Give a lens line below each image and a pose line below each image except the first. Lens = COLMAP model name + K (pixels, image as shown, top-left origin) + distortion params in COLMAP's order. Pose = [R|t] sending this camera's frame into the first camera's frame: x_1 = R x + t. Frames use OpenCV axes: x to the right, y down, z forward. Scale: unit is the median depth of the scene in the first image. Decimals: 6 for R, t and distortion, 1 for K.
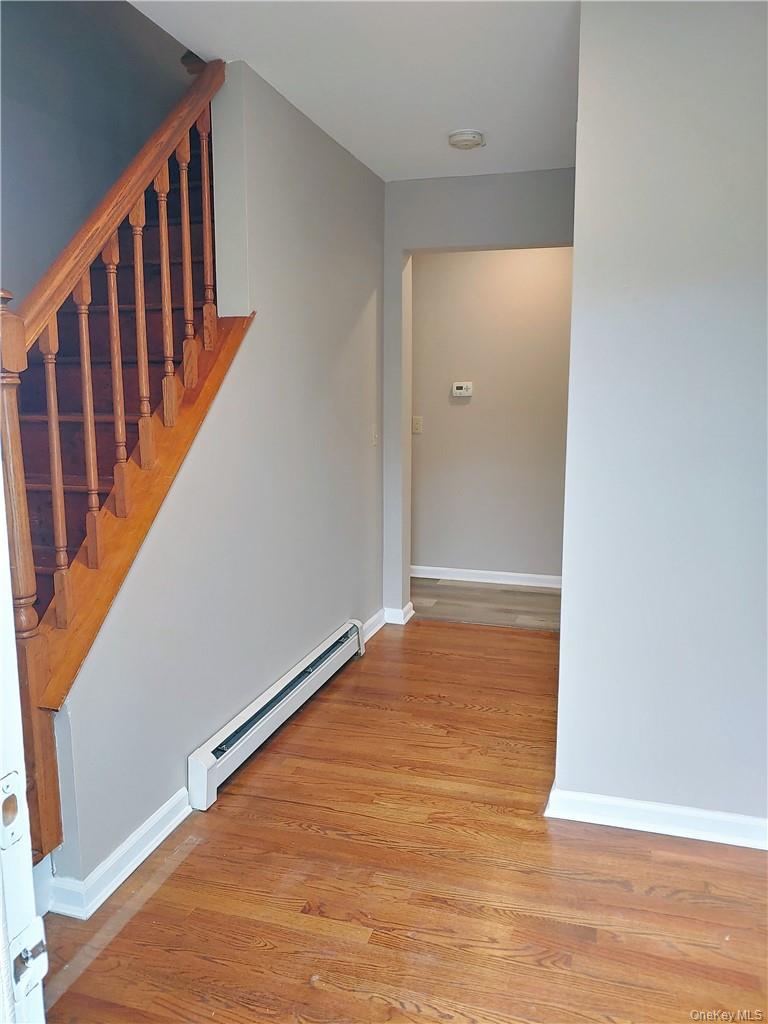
lens RADIAL K [[796.7, 0, 381.0], [0, 796.7, 510.3], [0, 0, 1]] dist [0.015287, -0.005220]
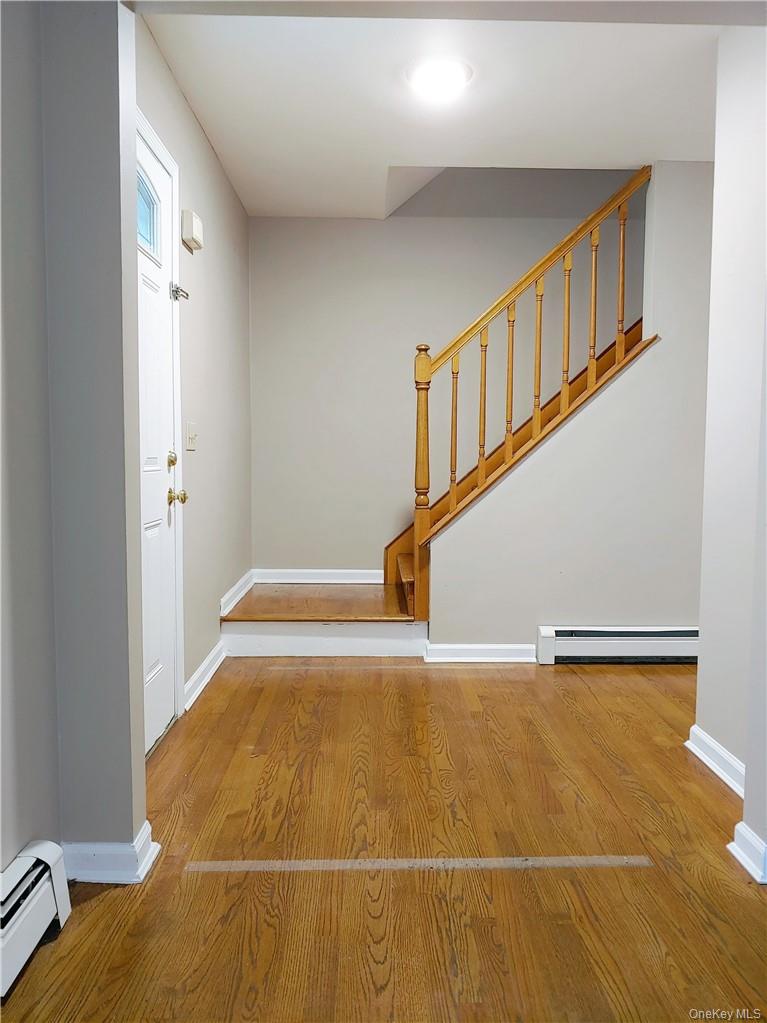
lens RADIAL K [[795.9, 0, 380.5], [0, 795.9, 509.8], [0, 0, 1]] dist [0.015287, -0.005220]
pose [[0.299632, 0.073551, -0.951216, 1.329574], [-0.135245, 0.990230, 0.033966, 0.080162], [0.944420, 0.118469, 0.306652, 0.229264]]
